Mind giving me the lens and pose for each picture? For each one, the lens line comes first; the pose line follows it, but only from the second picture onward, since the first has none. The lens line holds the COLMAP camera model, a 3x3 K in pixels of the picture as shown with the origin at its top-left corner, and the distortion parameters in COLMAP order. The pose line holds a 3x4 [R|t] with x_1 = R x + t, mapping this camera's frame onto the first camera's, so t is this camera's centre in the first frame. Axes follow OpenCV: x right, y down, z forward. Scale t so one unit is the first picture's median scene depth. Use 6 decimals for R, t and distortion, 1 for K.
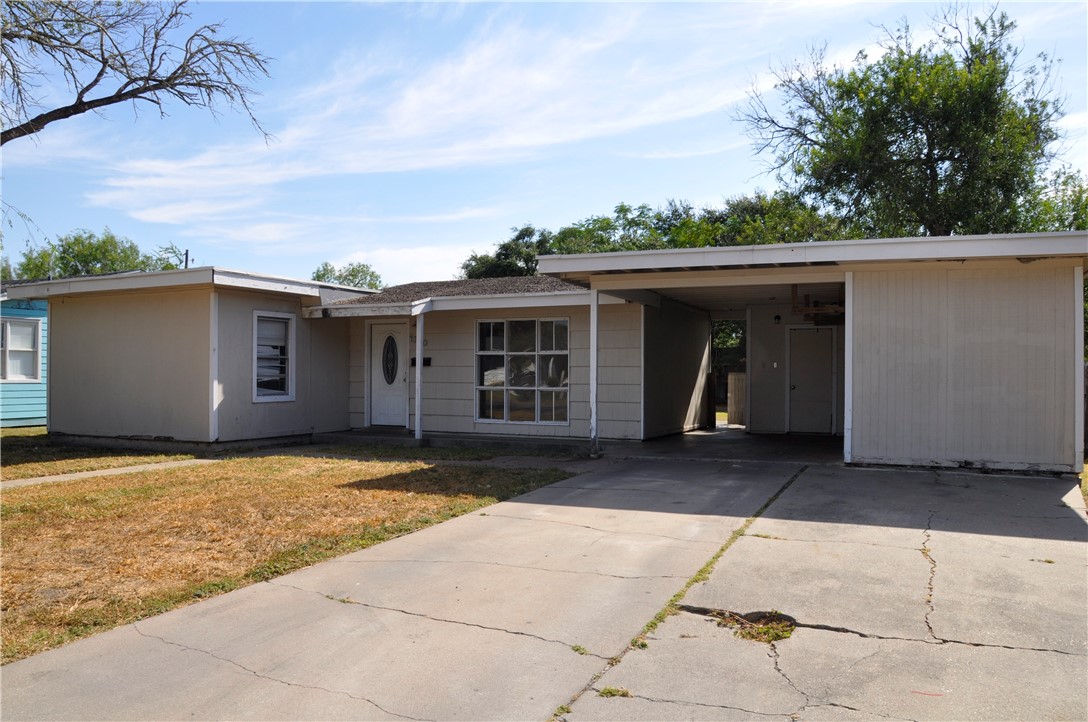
lens RADIAL K [[837.6, 0, 543.4], [0, 837.6, 361.9], [0, 0, 1]] dist [-0.140745, 0.082861]
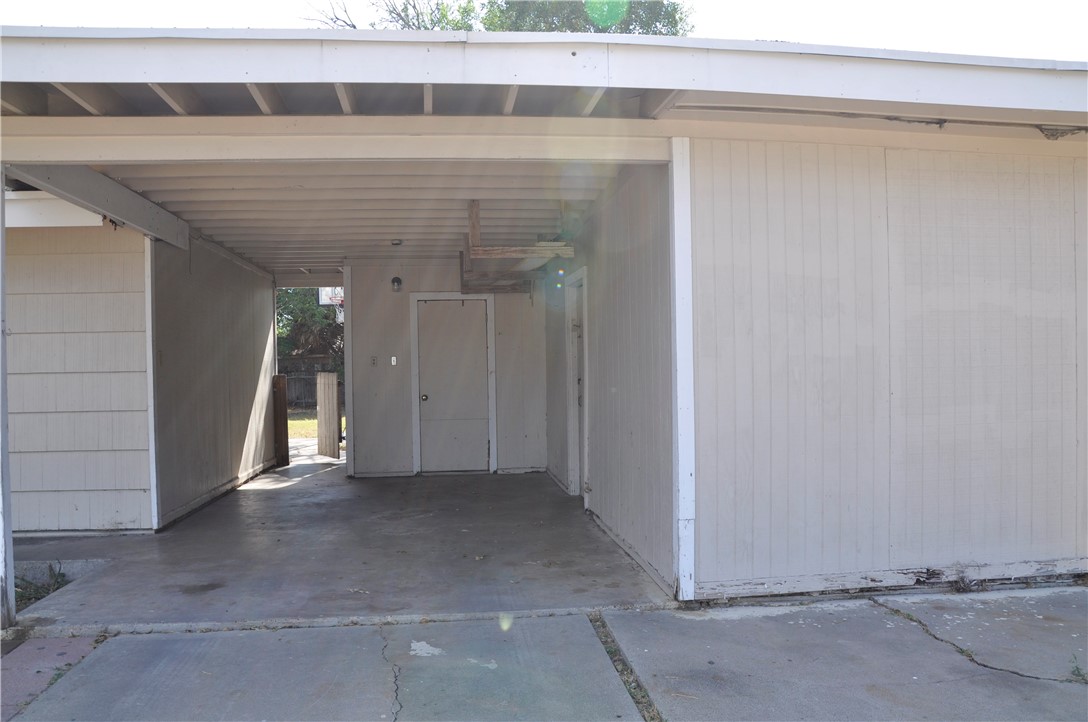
lens RADIAL K [[837.6, 0, 546.5], [0, 837.6, 364.6], [0, 0, 1]] dist [-0.140745, 0.082861]
pose [[0.853434, -0.021869, 0.520743, 0.093505], [0.014655, 0.999731, 0.017967, -0.004069], [-0.520995, -0.007702, 0.853525, 0.656116]]
